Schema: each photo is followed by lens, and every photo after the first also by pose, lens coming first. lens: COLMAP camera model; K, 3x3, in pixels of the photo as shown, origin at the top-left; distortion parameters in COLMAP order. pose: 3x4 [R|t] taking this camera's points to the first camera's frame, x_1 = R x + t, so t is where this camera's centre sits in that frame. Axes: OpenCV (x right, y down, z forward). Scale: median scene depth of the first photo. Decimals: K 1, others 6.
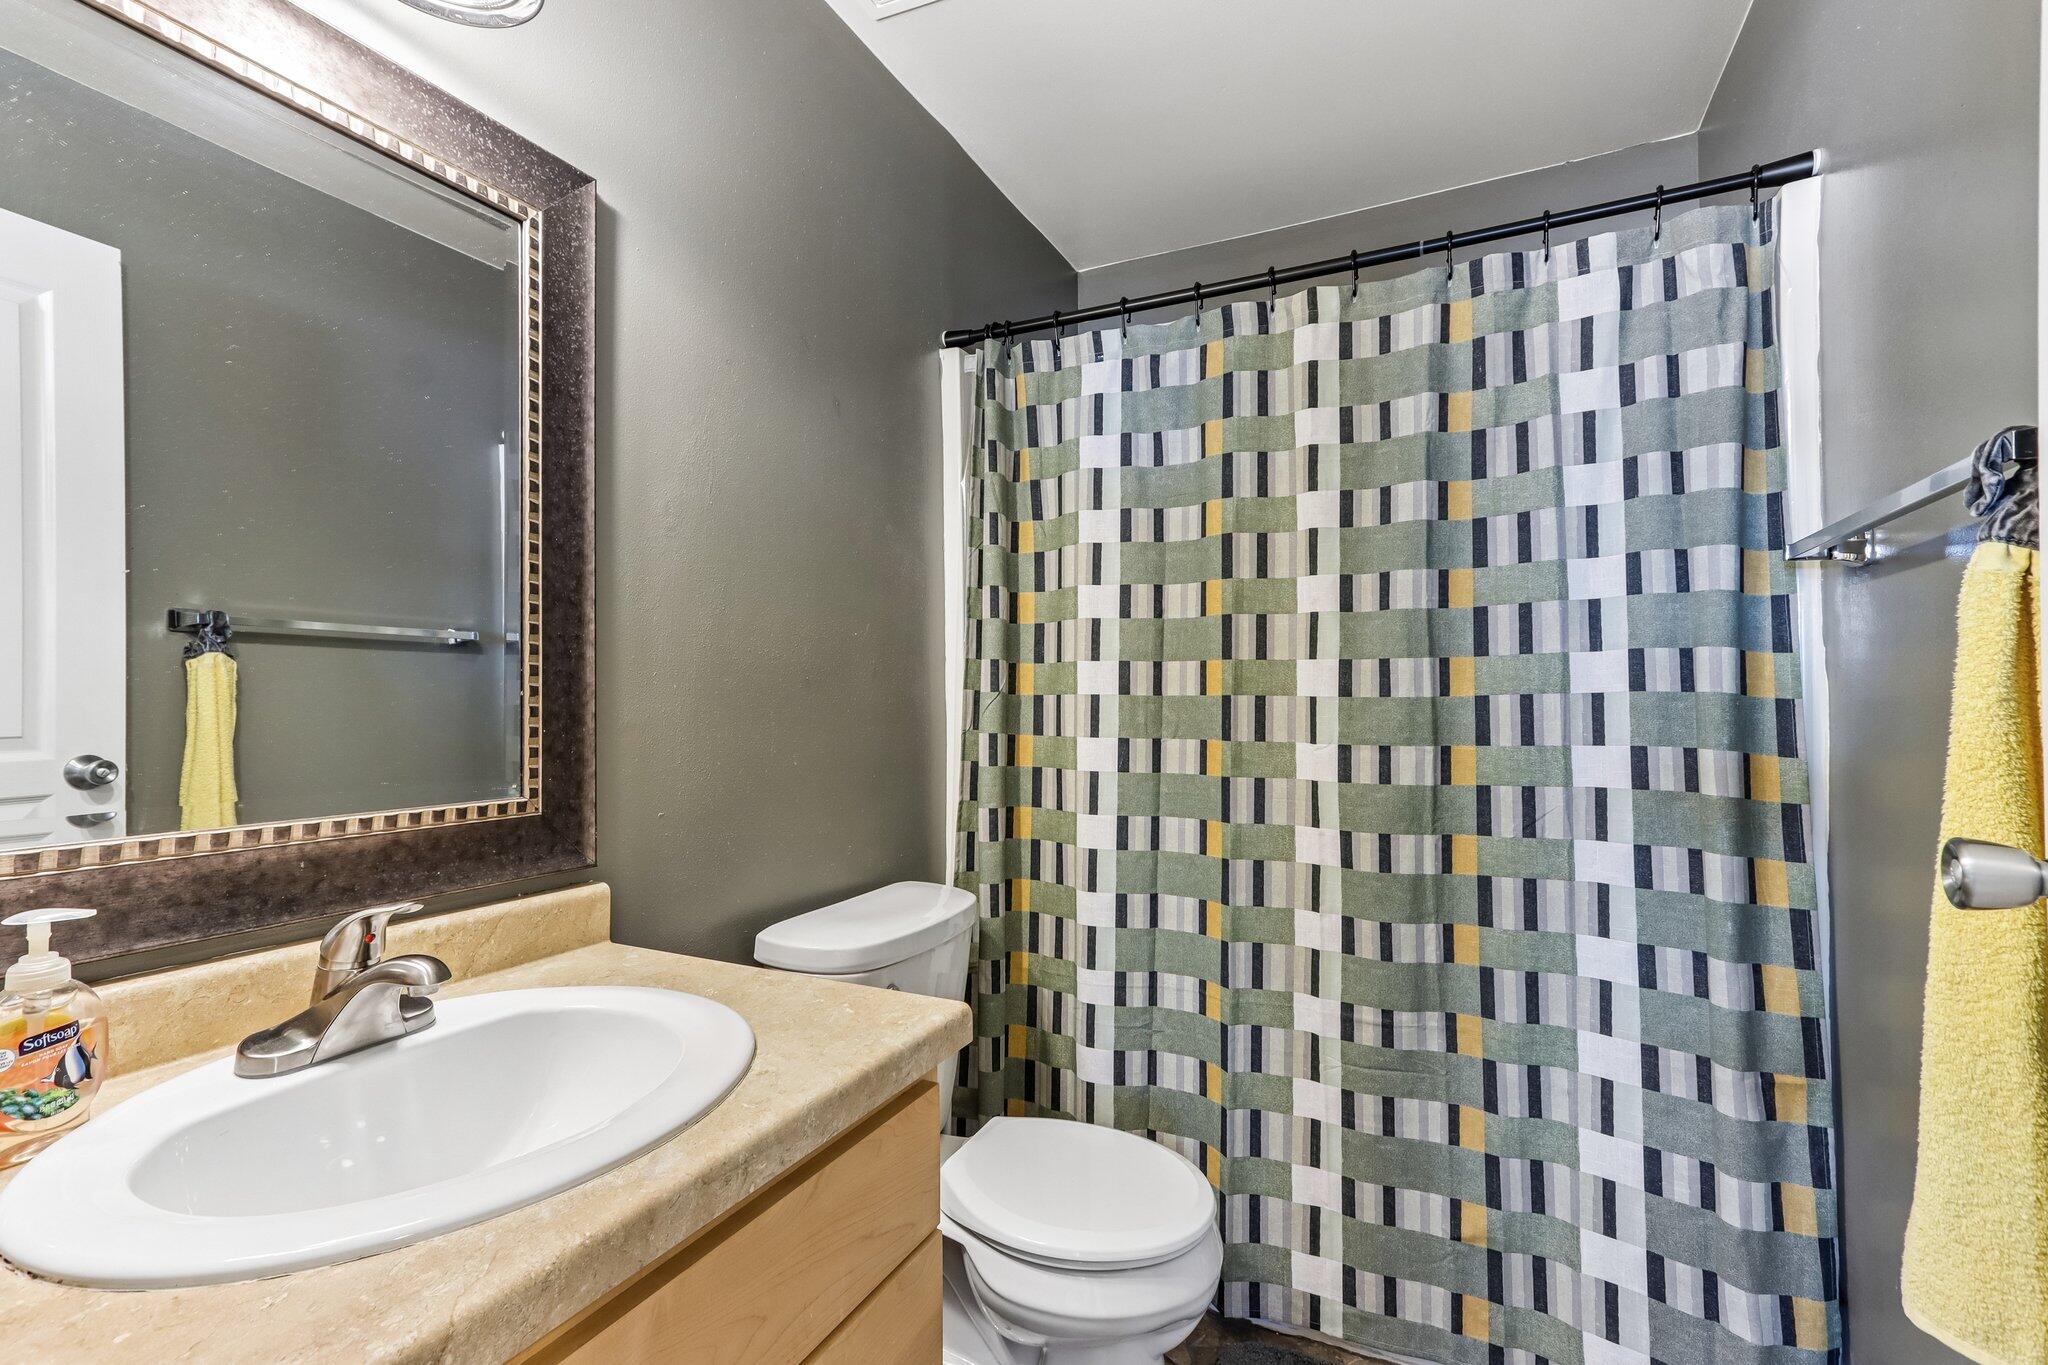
lens RADIAL K [[947.3, 0, 1020.7], [0, 947.3, 691.5], [0, 0, 1]] dist [0.014081, 0.000475]
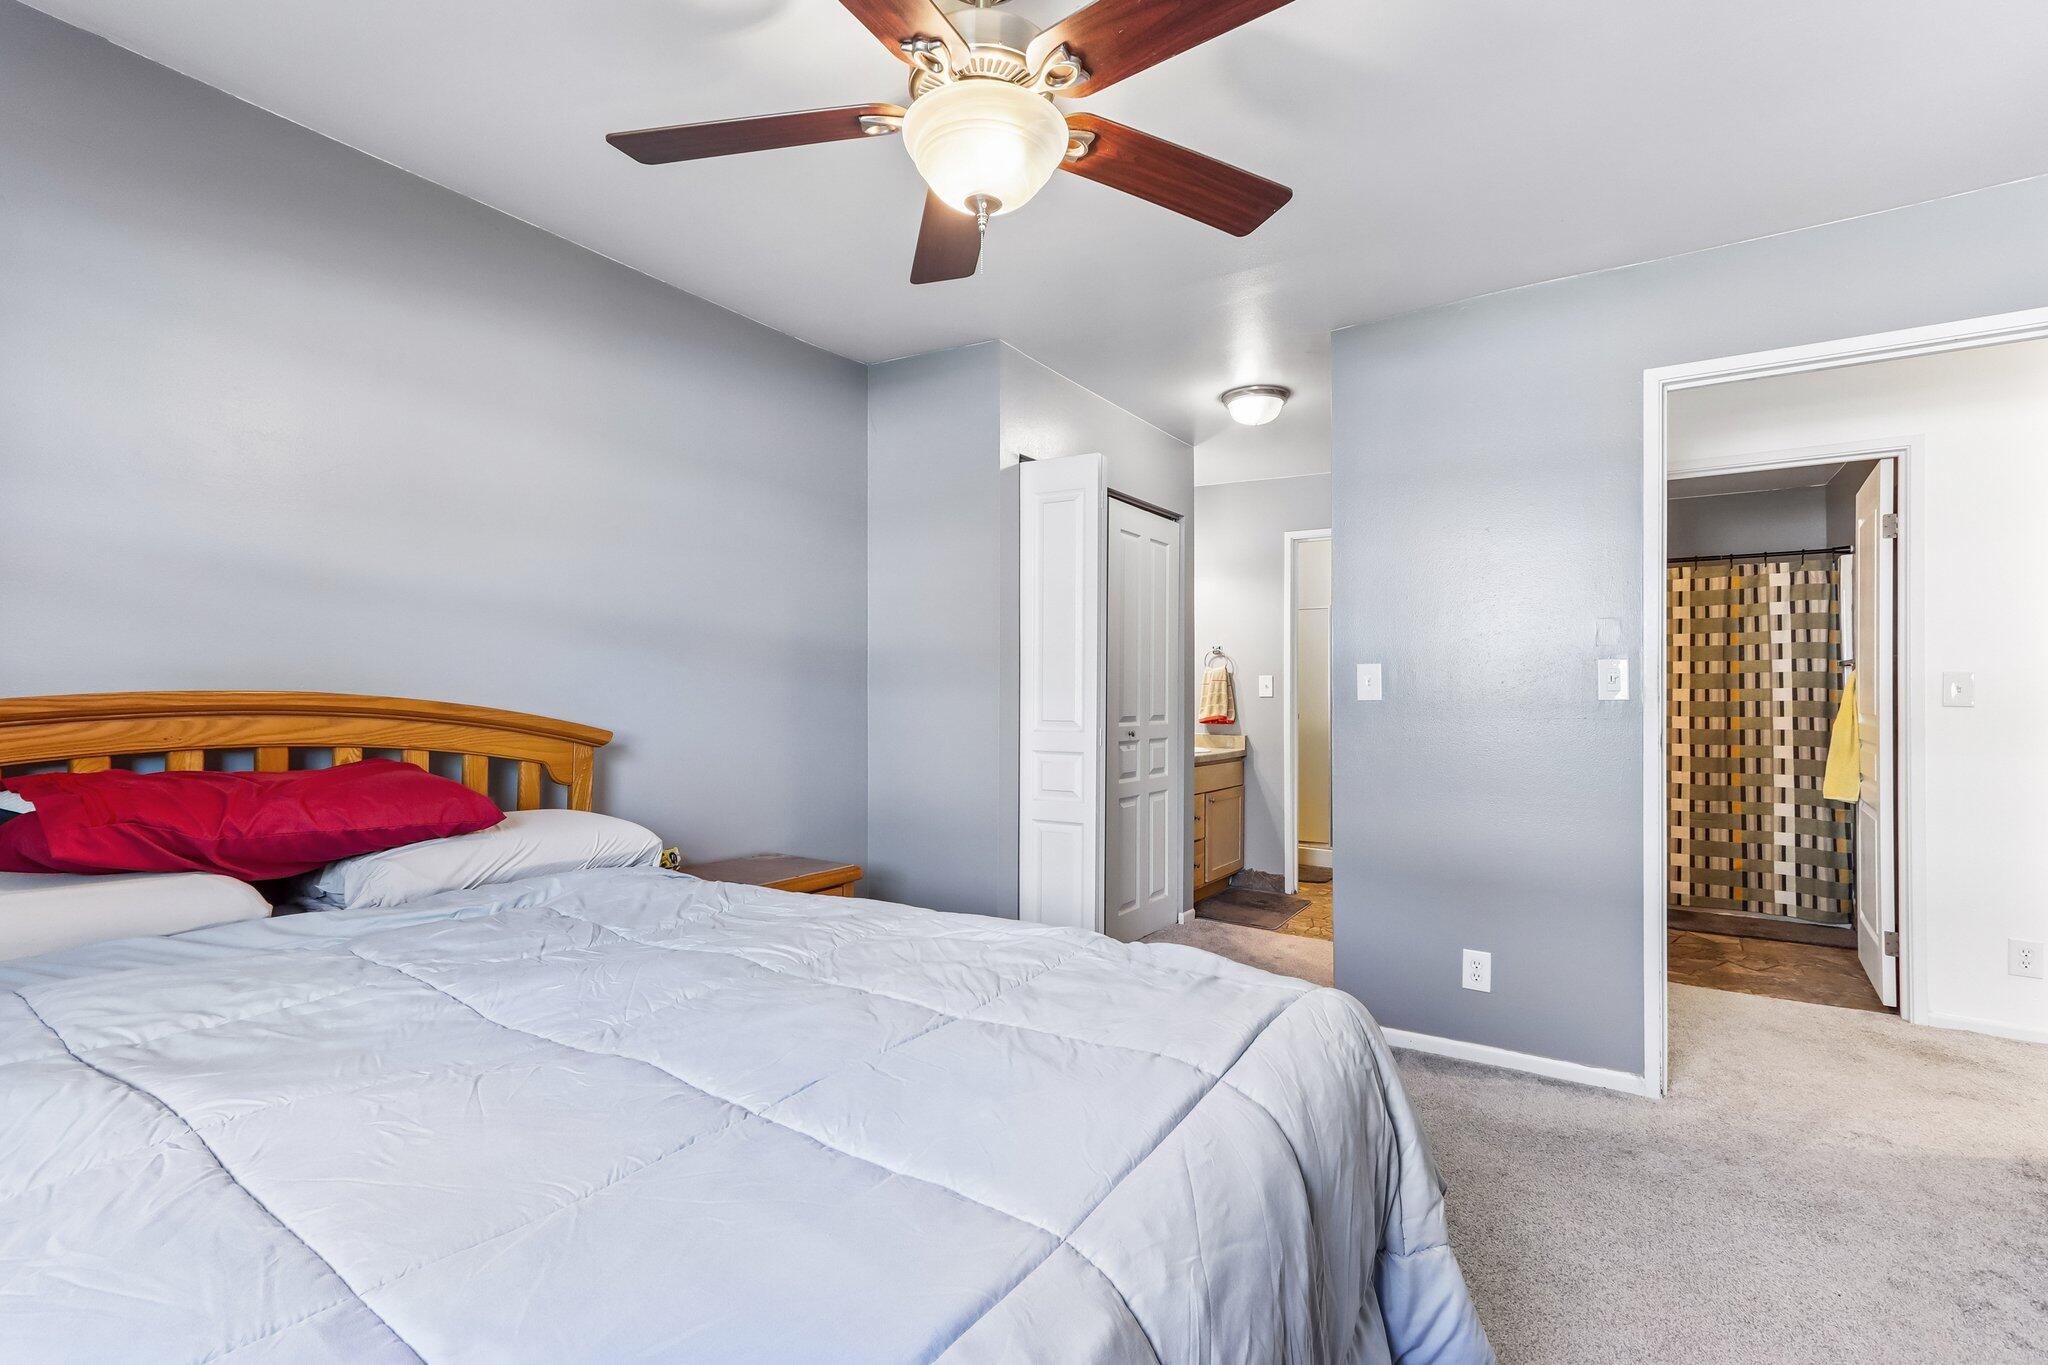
lens RADIAL K [[947.3, 0, 1028.4], [0, 947.3, 691.0], [0, 0, 1]] dist [0.014081, 0.000475]
pose [[0.992721, 0.004178, -0.120363, -1.547983], [-0.003136, 0.999956, 0.008846, -0.051974], [0.120394, -0.008404, 0.992691, -2.536841]]
